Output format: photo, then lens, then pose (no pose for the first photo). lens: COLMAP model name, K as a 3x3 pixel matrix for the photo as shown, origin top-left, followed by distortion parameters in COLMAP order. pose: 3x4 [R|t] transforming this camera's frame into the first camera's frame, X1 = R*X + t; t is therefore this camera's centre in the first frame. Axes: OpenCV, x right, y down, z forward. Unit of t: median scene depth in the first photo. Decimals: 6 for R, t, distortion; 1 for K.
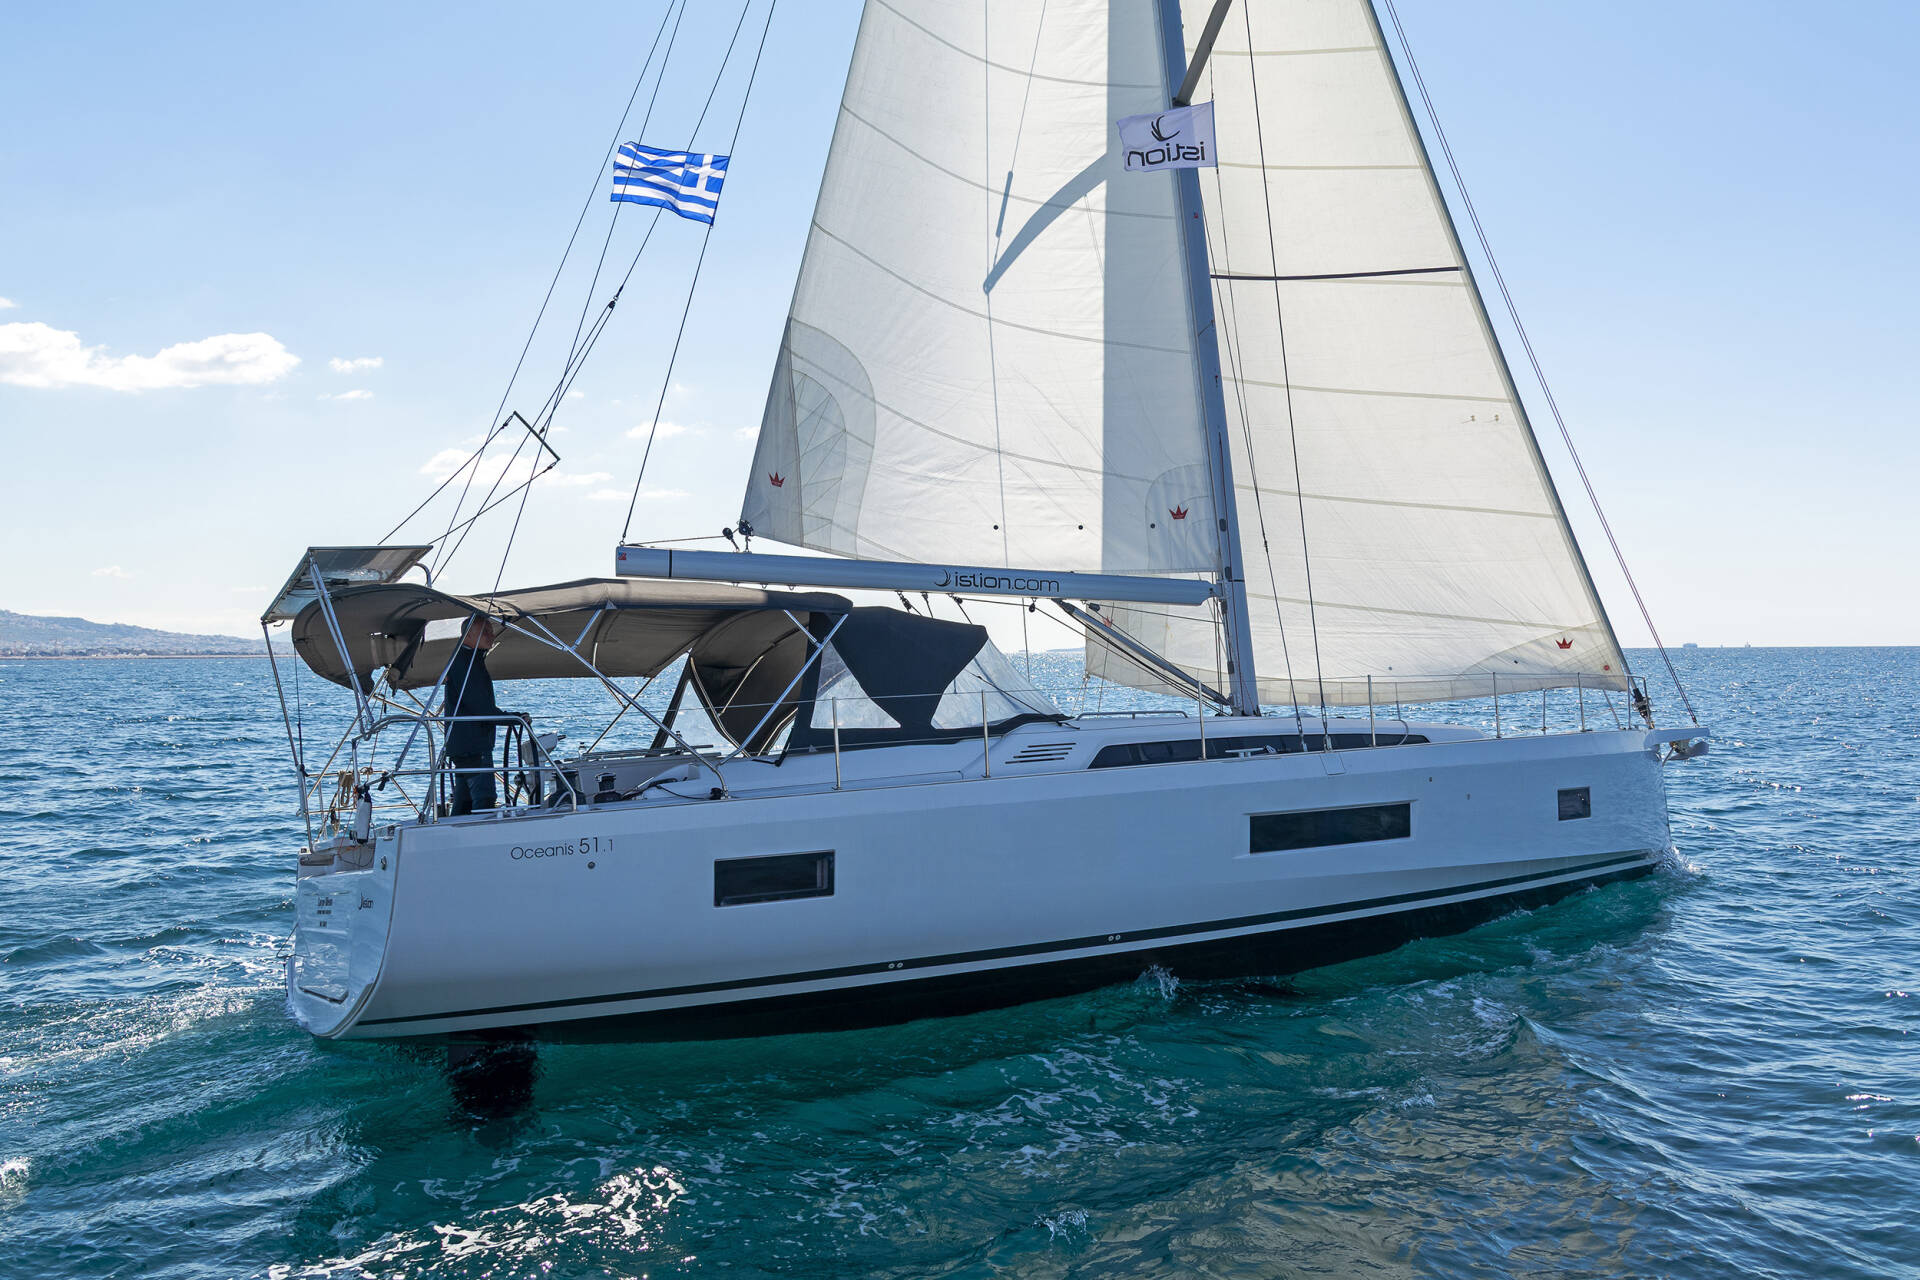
lens RADIAL K [[1465.9, 0, 992.7], [0, 1465.9, 618.9], [0, 0, 1]] dist [0.001014, -0.000921]
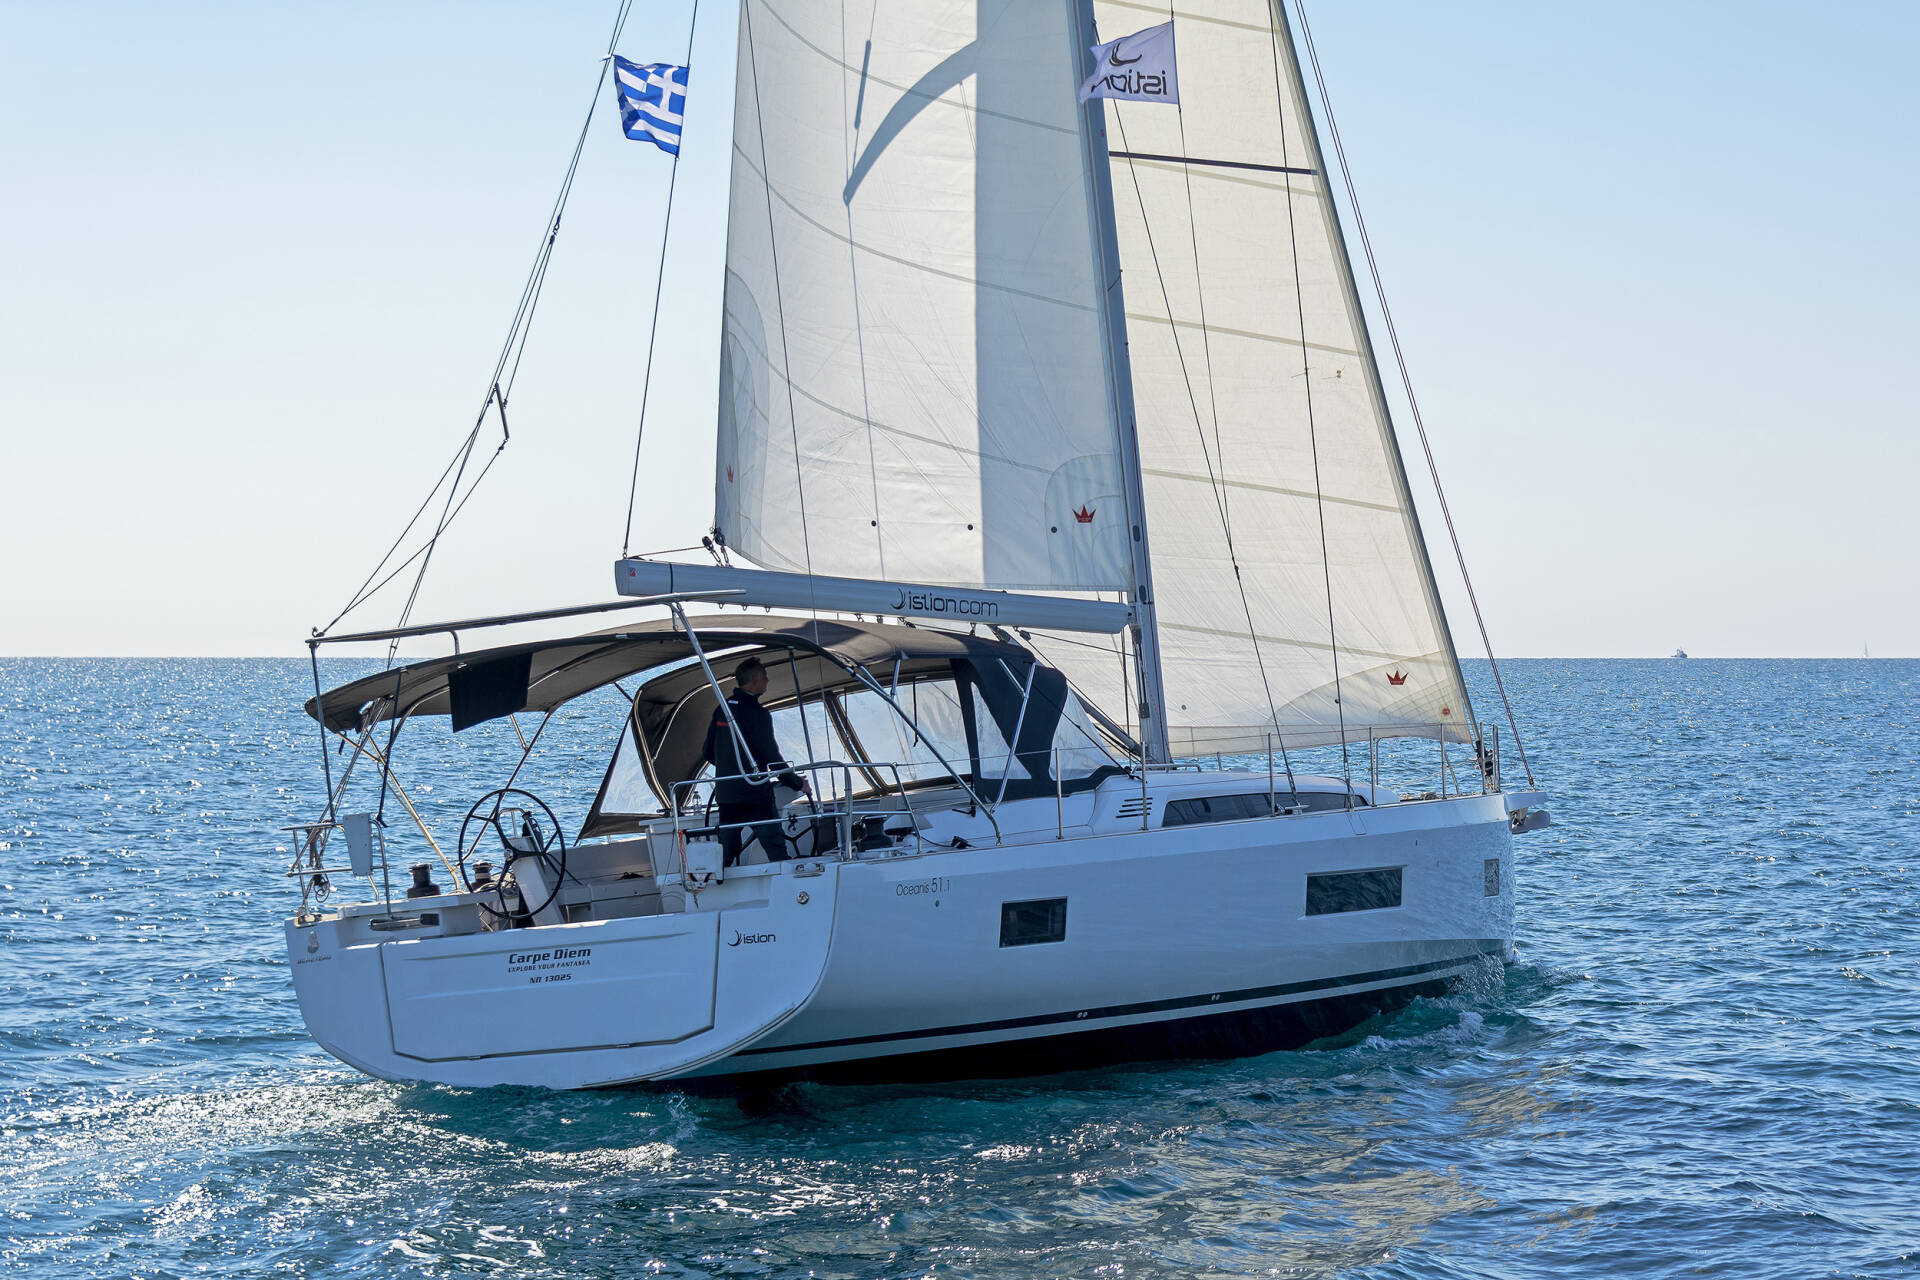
lens RADIAL K [[4380.5, 0, 965.1], [0, 4380.5, 641.1], [0, 0, 1]] dist [0.048981, 0.326607]
pose [[0.889423, 0.024393, 0.456433, -1.137314], [-0.040847, 0.998821, 0.026215, -0.071323], [-0.455255, -0.041960, 0.889372, -1.219298]]
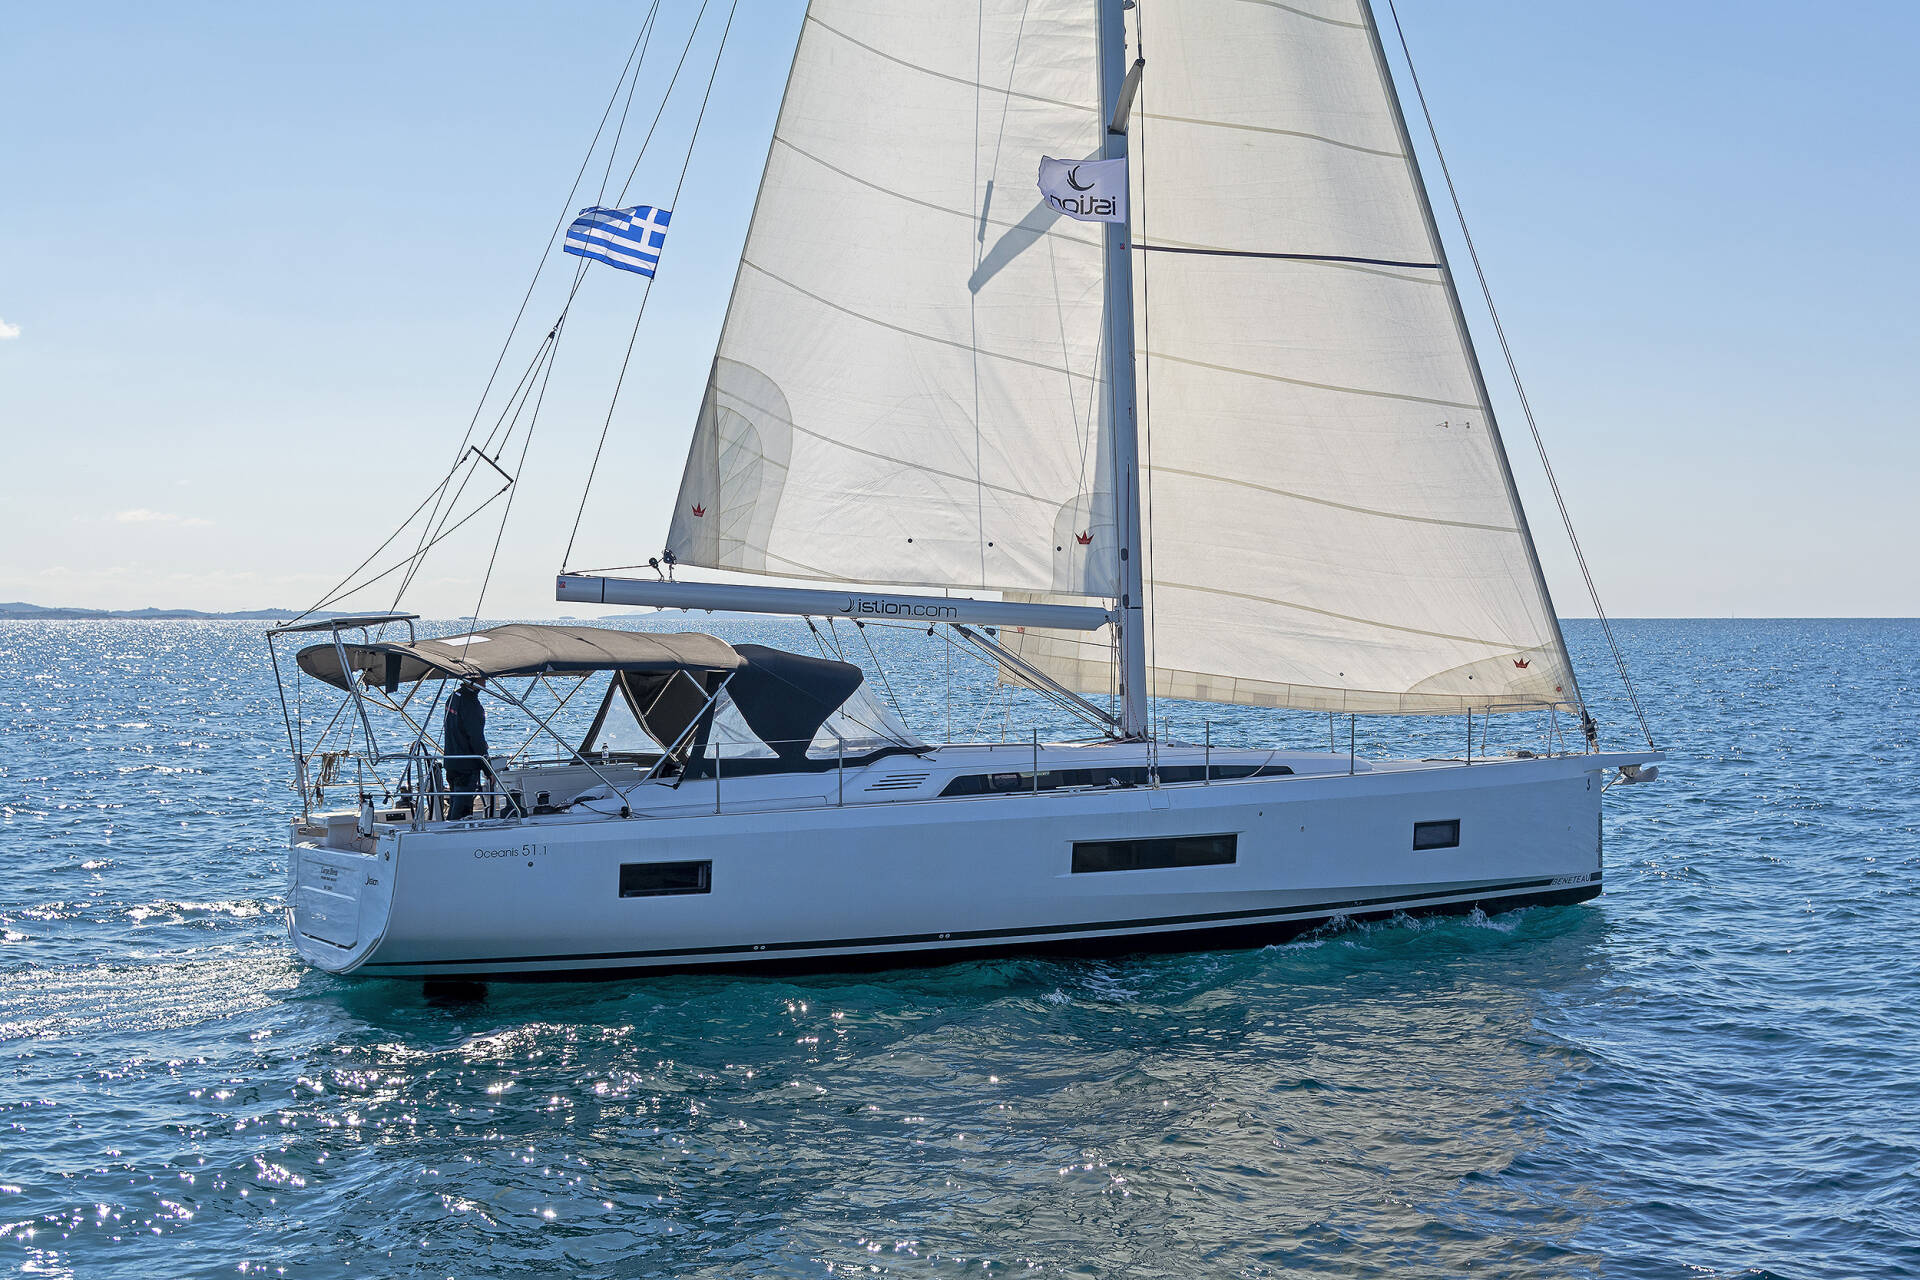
lens RADIAL K [[2237.8, 0, 960.5], [0, 2237.8, 719.4], [0, 0, 1]] dist [-0.003855, 0.006466]
pose [[0.995611, 0.057534, -0.073820, 0.183719], [-0.046511, 0.988600, 0.143205, -0.190652], [0.081218, -0.139143, 0.986936, -0.681492]]
